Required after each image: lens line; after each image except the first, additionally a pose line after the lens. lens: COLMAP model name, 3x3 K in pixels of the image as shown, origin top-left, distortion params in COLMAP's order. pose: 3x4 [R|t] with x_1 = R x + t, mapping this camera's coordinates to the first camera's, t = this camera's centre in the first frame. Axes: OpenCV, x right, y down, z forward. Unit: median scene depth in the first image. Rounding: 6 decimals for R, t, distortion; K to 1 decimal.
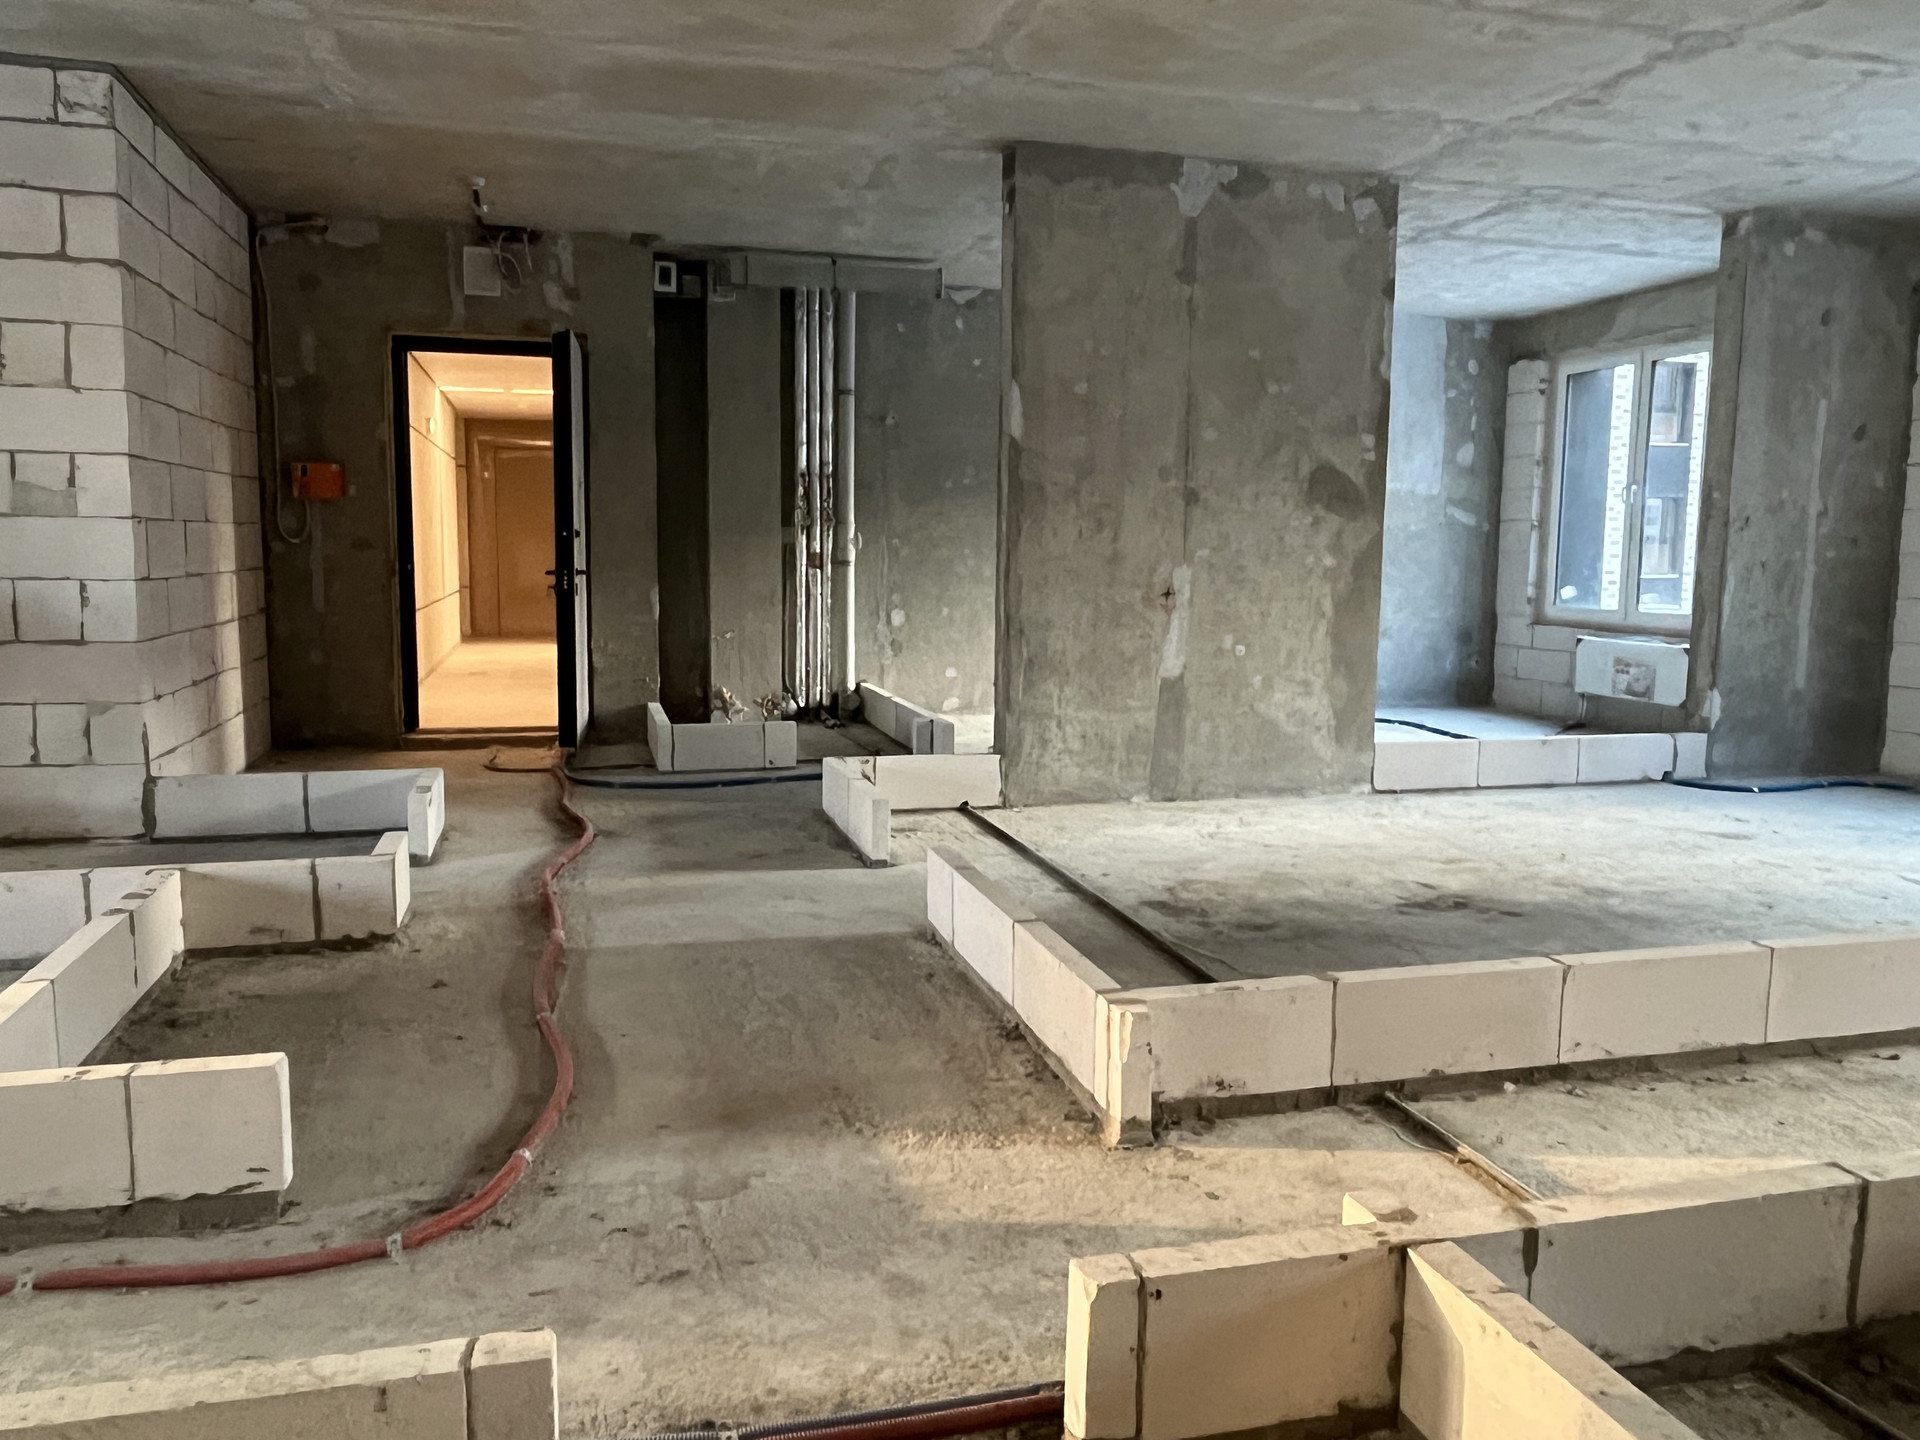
lens RADIAL K [[1422.4, 0, 951.2], [0, 1422.4, 701.1], [0, 0, 1]] dist [0.002457, -0.002473]
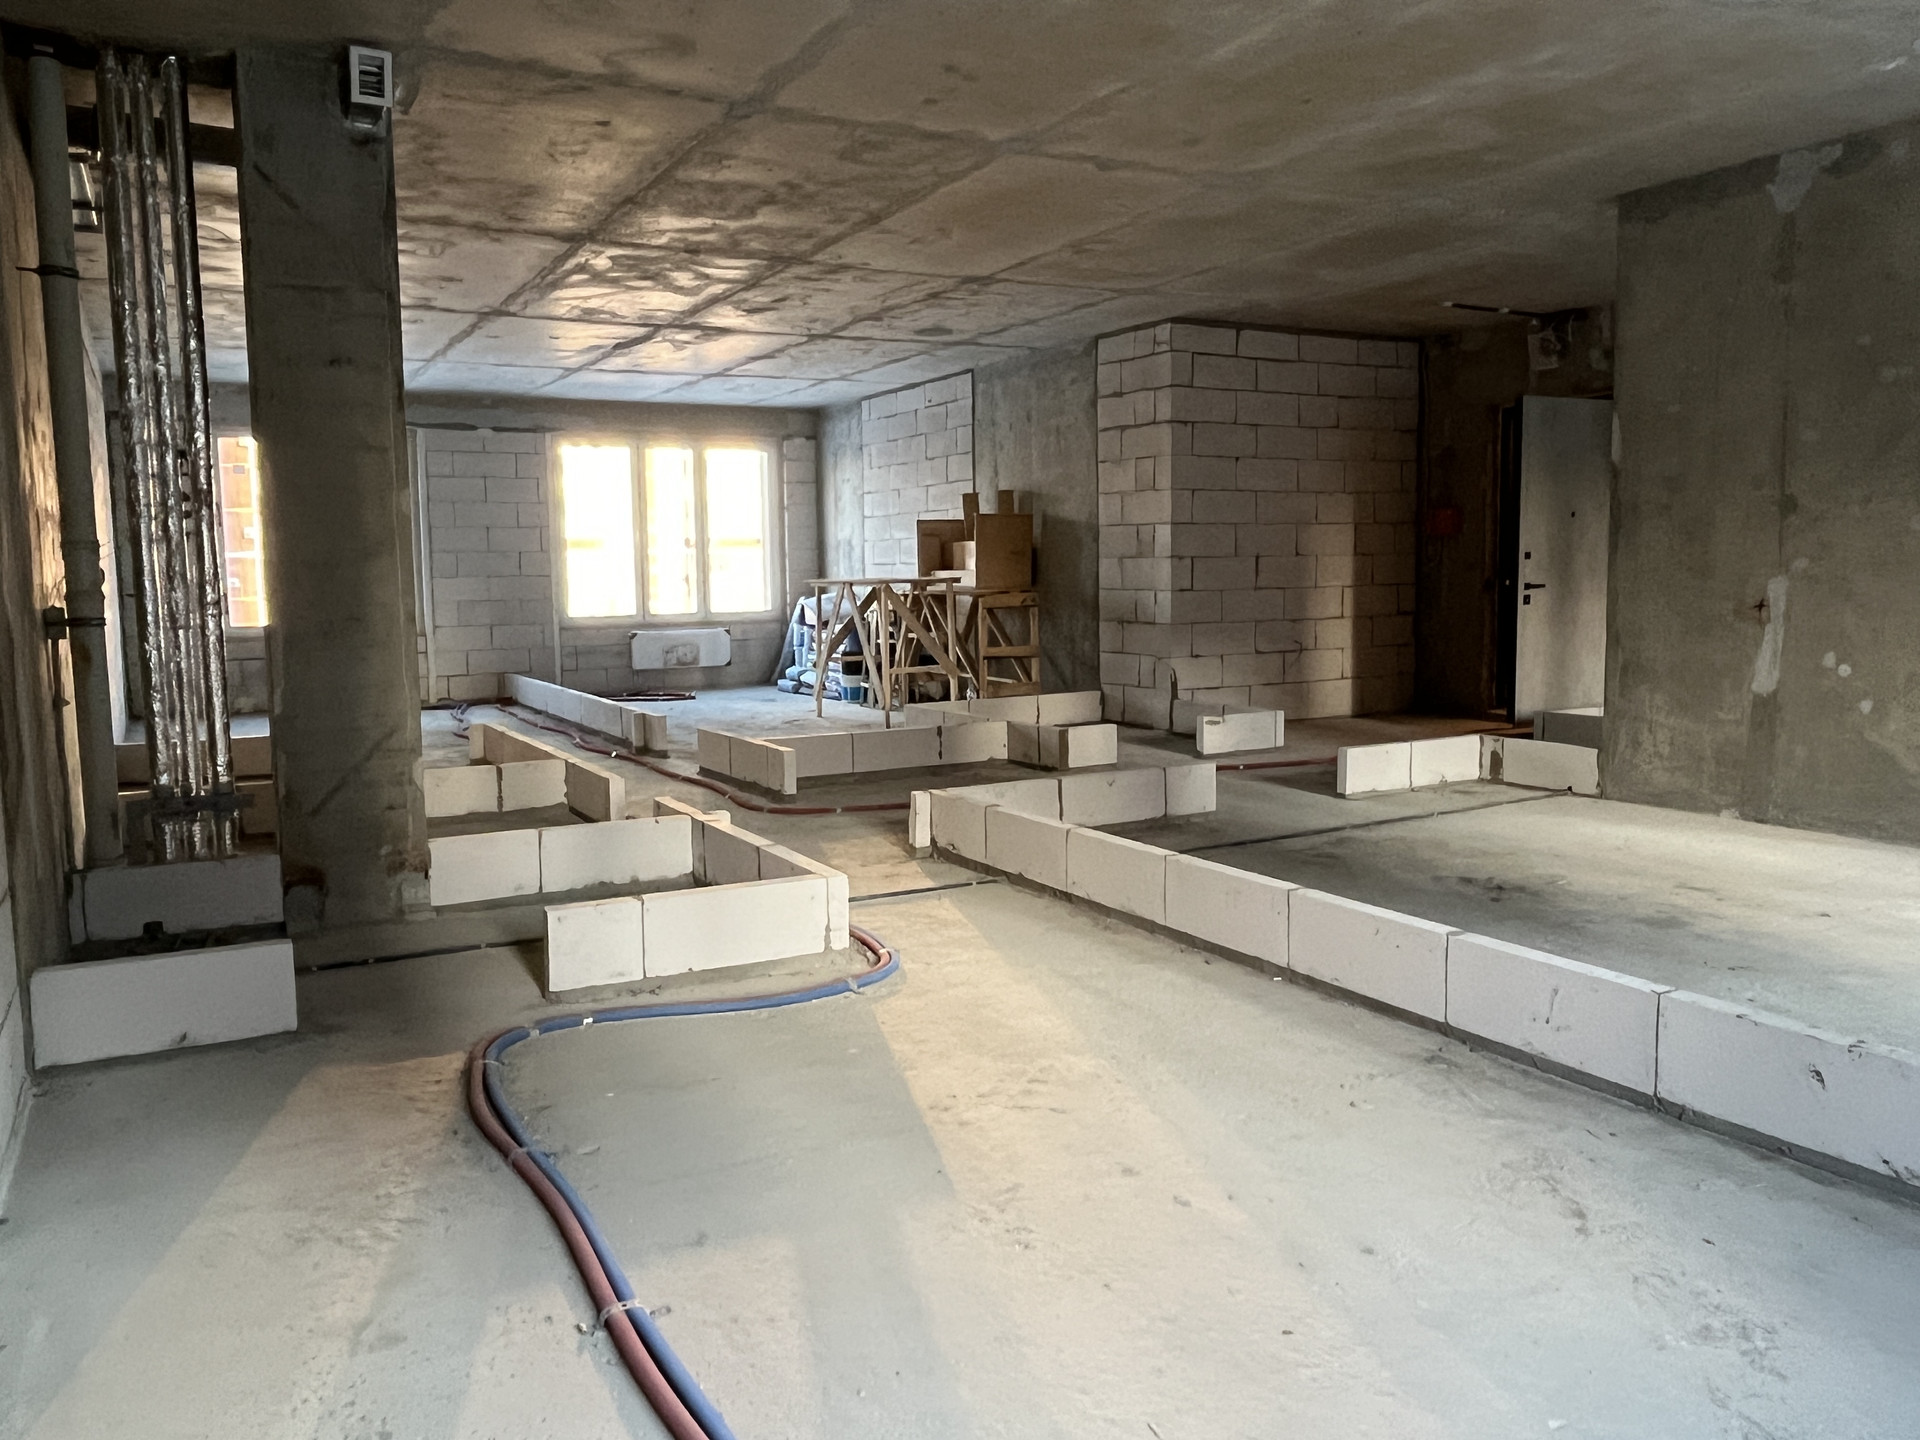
lens RADIAL K [[1422.4, 0, 953.5], [0, 1422.4, 708.3], [0, 0, 1]] dist [0.002457, -0.002473]
pose [[0.234861, 0.080142, -0.968720, 0.964332], [-0.087983, 0.994257, 0.060924, -0.017115], [0.968039, 0.070922, 0.240563, 0.241726]]
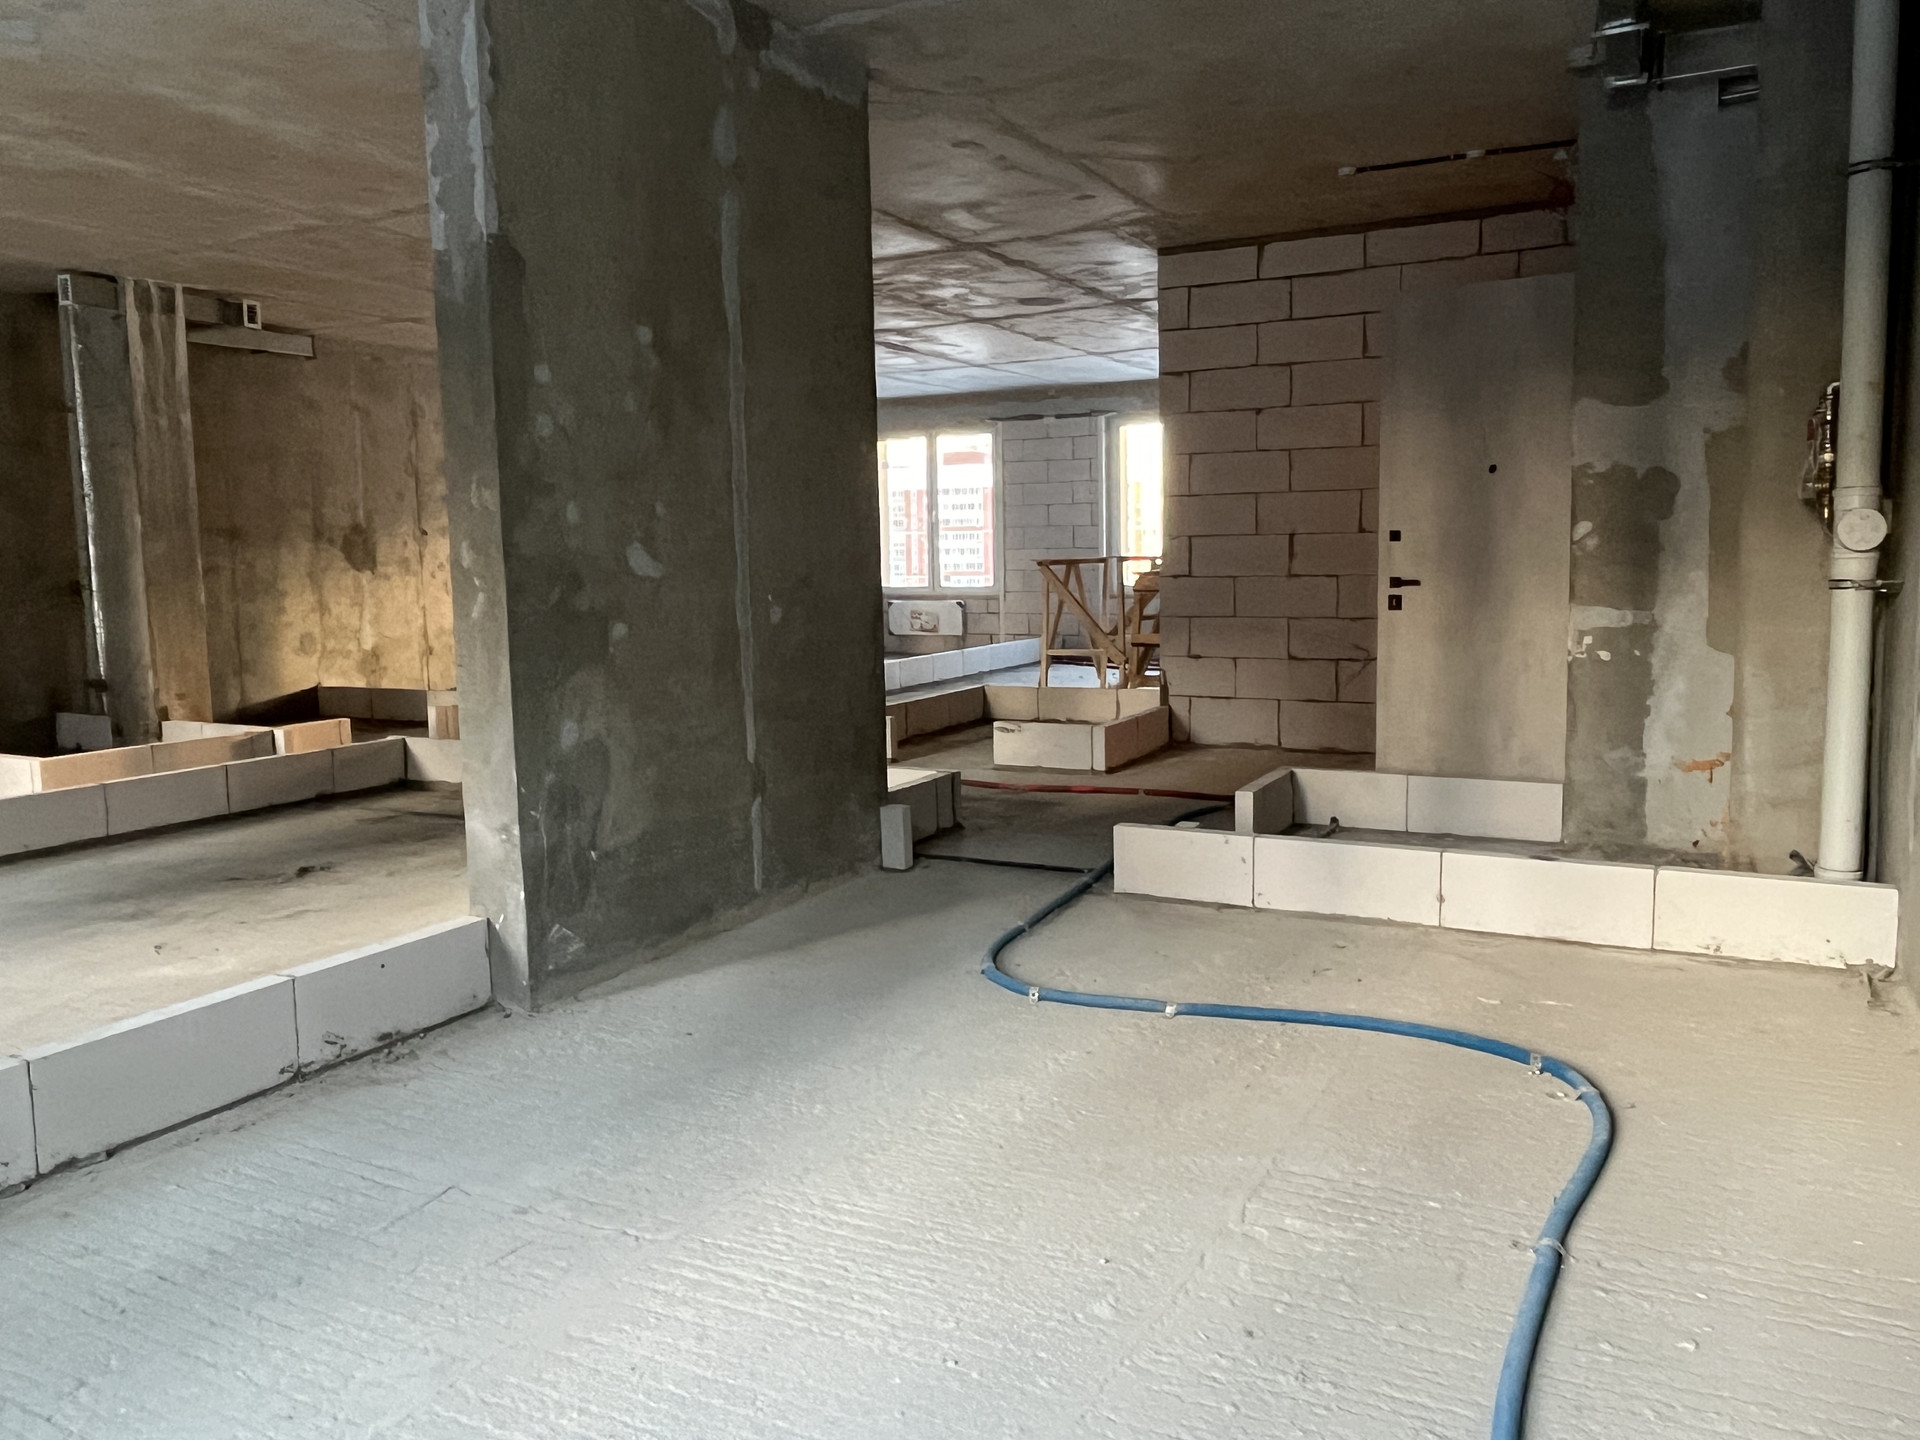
lens RADIAL K [[1422.4, 0, 978.5], [0, 1422.4, 703.3], [0, 0, 1]] dist [0.002457, -0.002473]
pose [[-0.674073, 0.080022, -0.734317, 0.589589], [-0.072164, 0.982225, 0.173281, -0.168281], [0.735131, 0.169795, -0.656317, 1.569649]]
